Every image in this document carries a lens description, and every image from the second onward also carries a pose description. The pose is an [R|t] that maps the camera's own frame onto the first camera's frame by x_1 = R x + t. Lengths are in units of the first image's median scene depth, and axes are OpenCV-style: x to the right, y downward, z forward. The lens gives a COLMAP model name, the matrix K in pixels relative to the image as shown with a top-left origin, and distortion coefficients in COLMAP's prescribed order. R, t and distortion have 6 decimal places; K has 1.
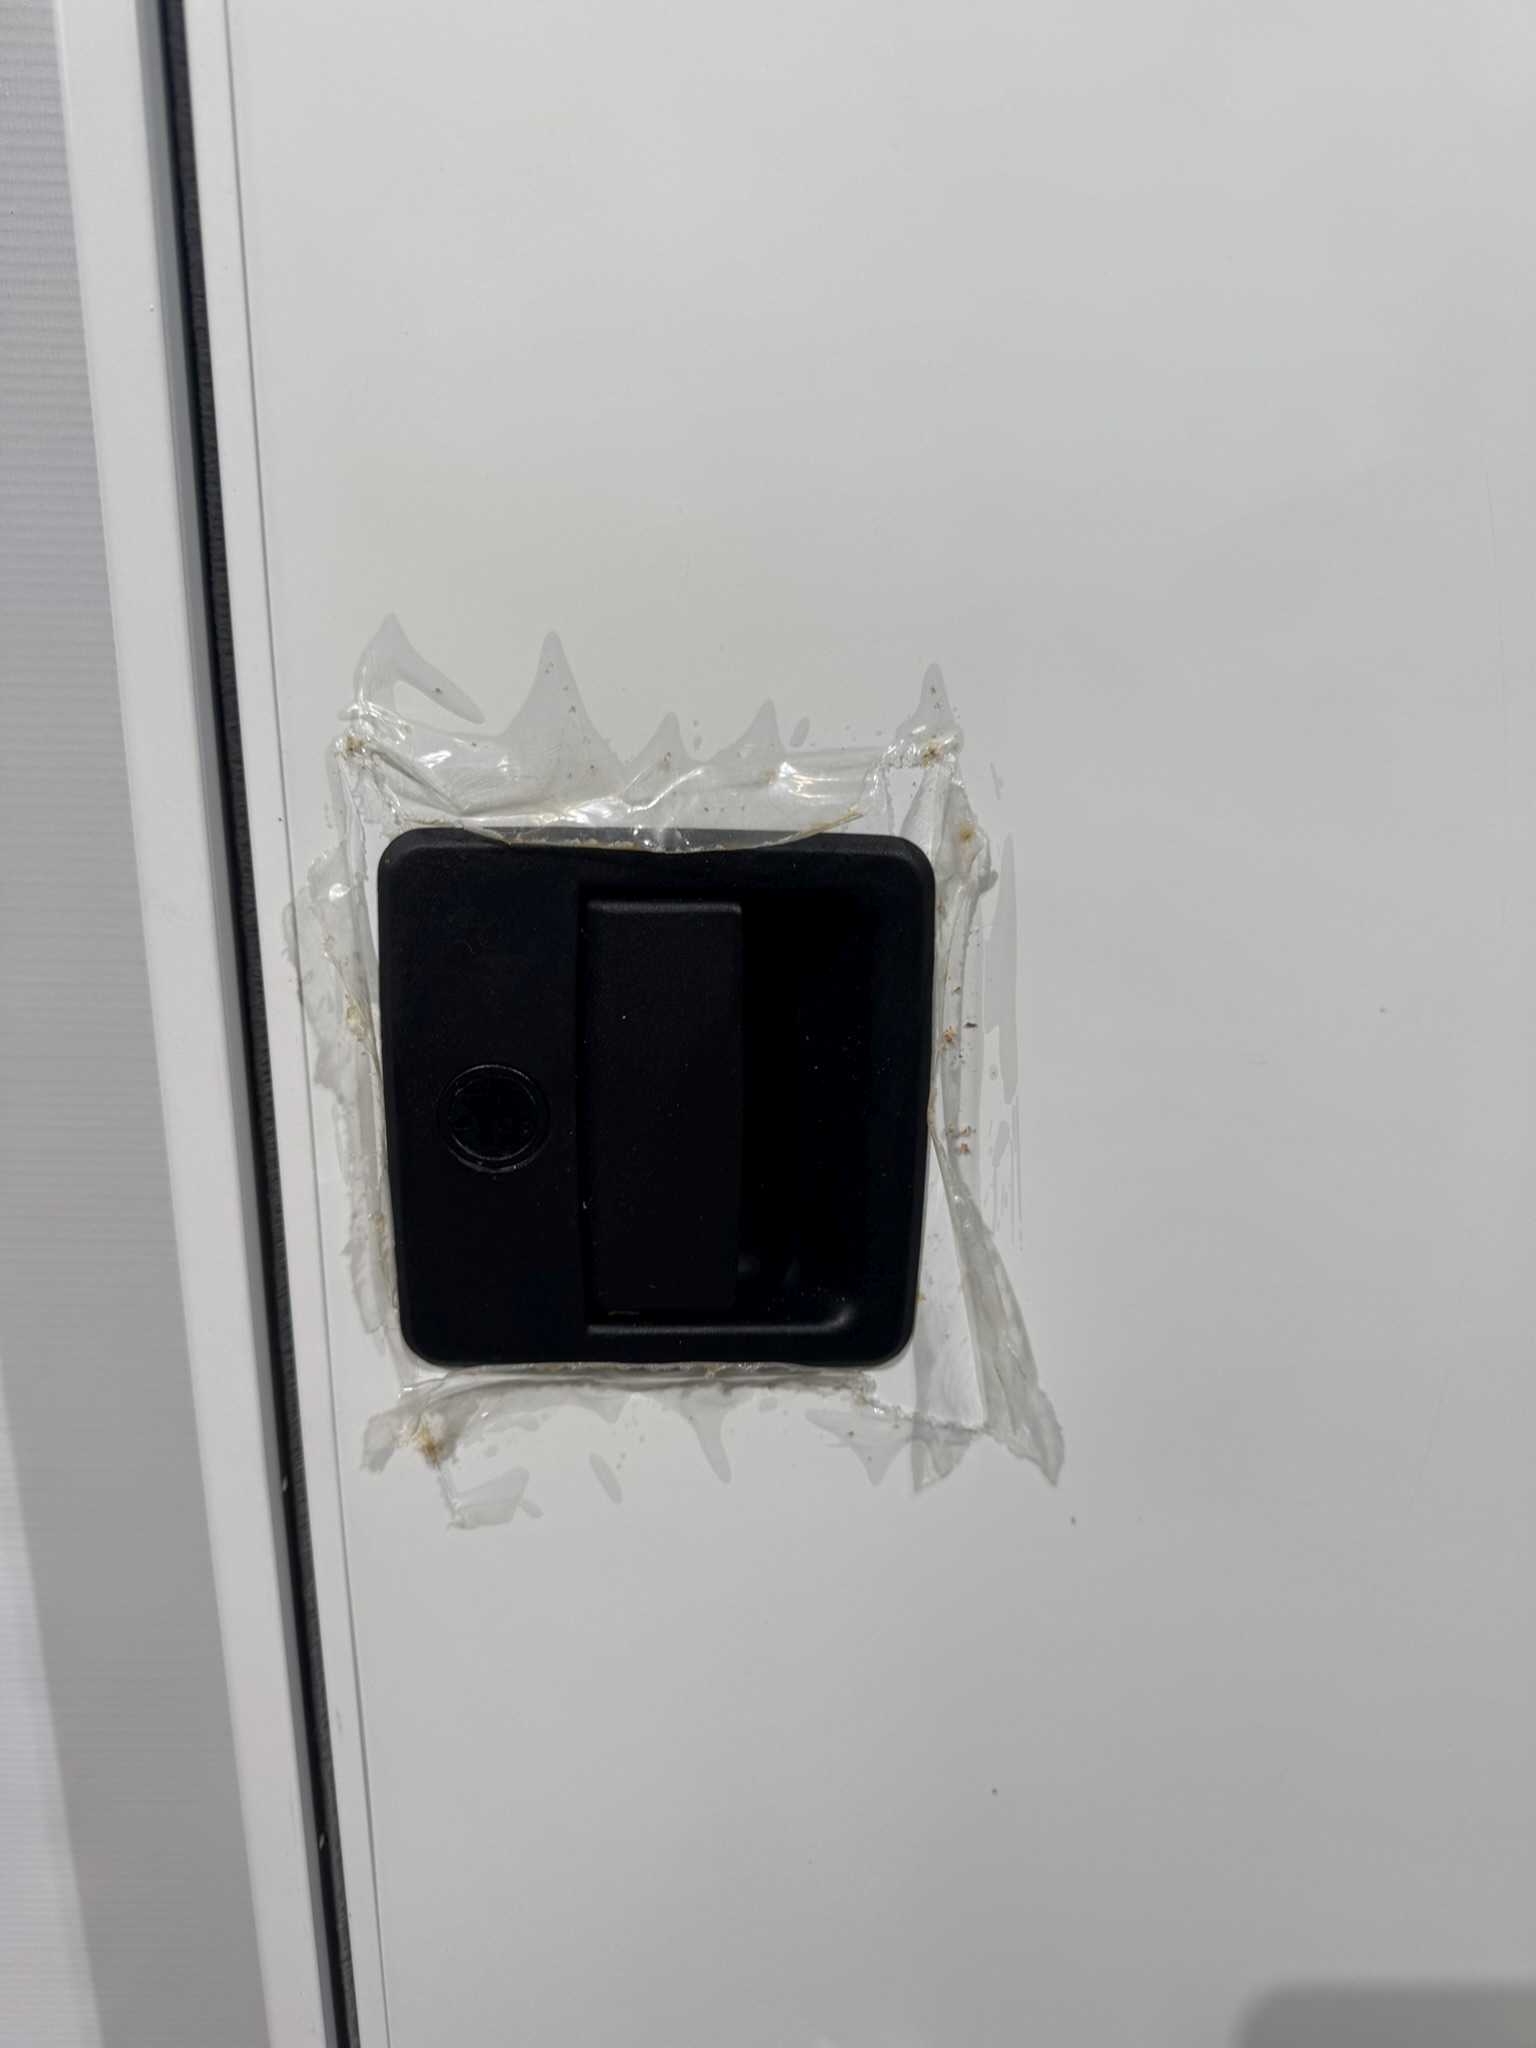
lens RADIAL K [[1482.8, 0, 756.9], [0, 1482.8, 1028.3], [0, 0, 1]] dist [0.019147, -0.078796]
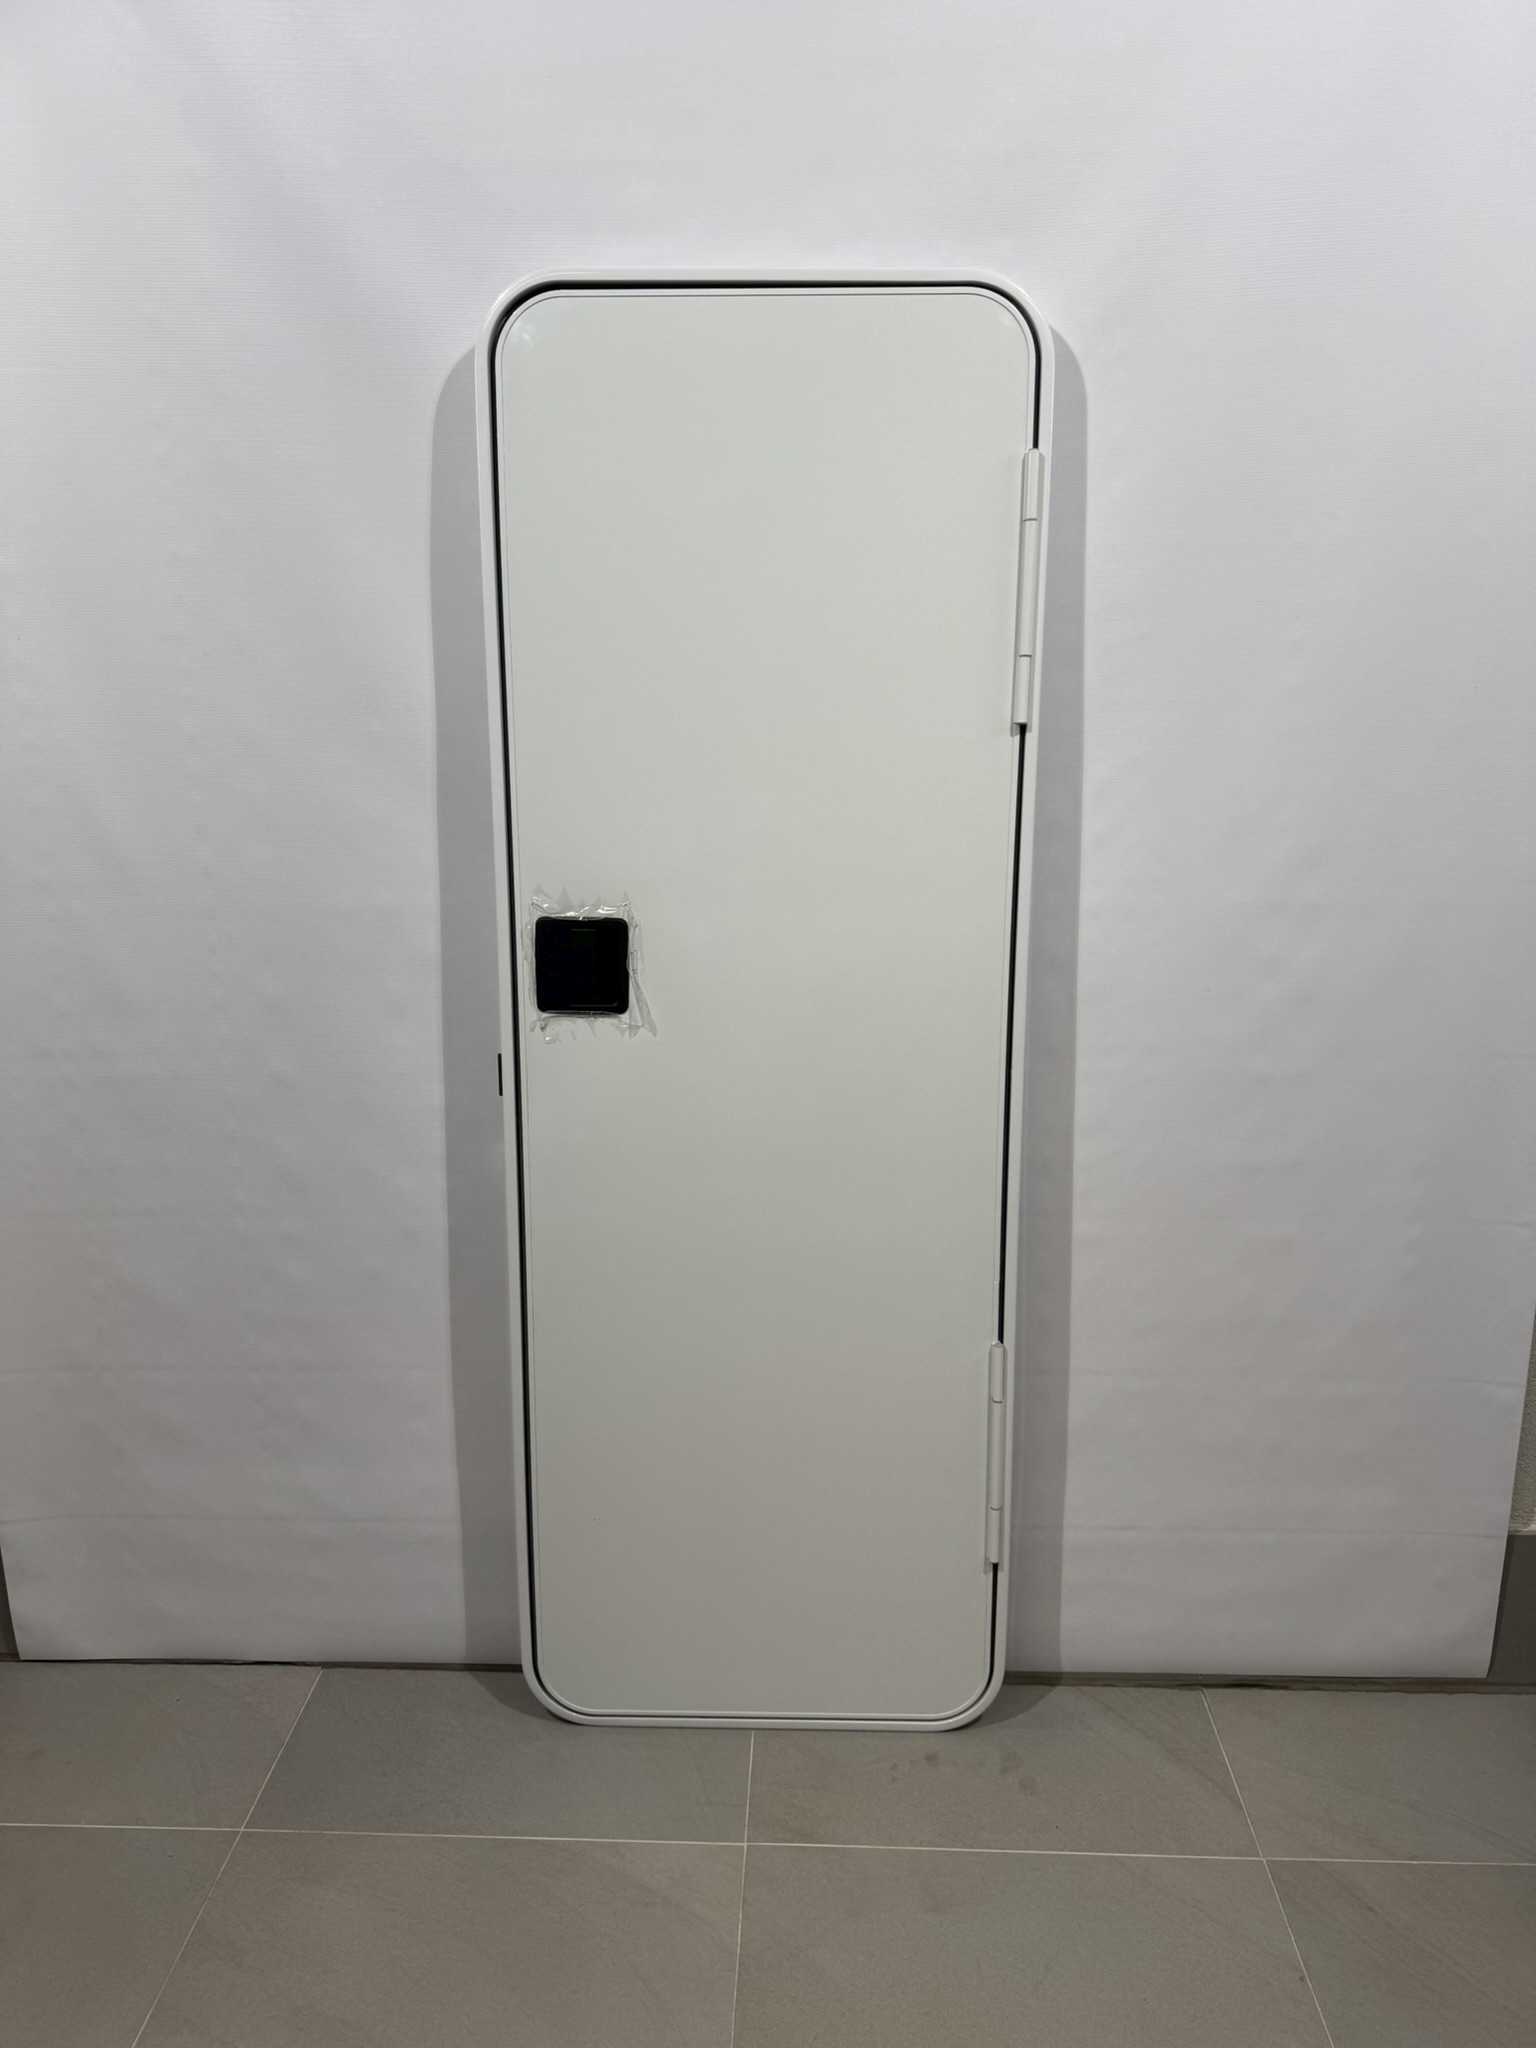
lens RADIAL K [[1482.8, 0, 759.8], [0, 1482.8, 1028.8], [0, 0, 1]] dist [0.019147, -0.078796]
pose [[0.998438, -0.001185, -0.055867, 0.947608], [-0.004761, 0.994336, -0.106178, 0.910892], [0.055677, 0.106278, 0.992776, -4.677657]]
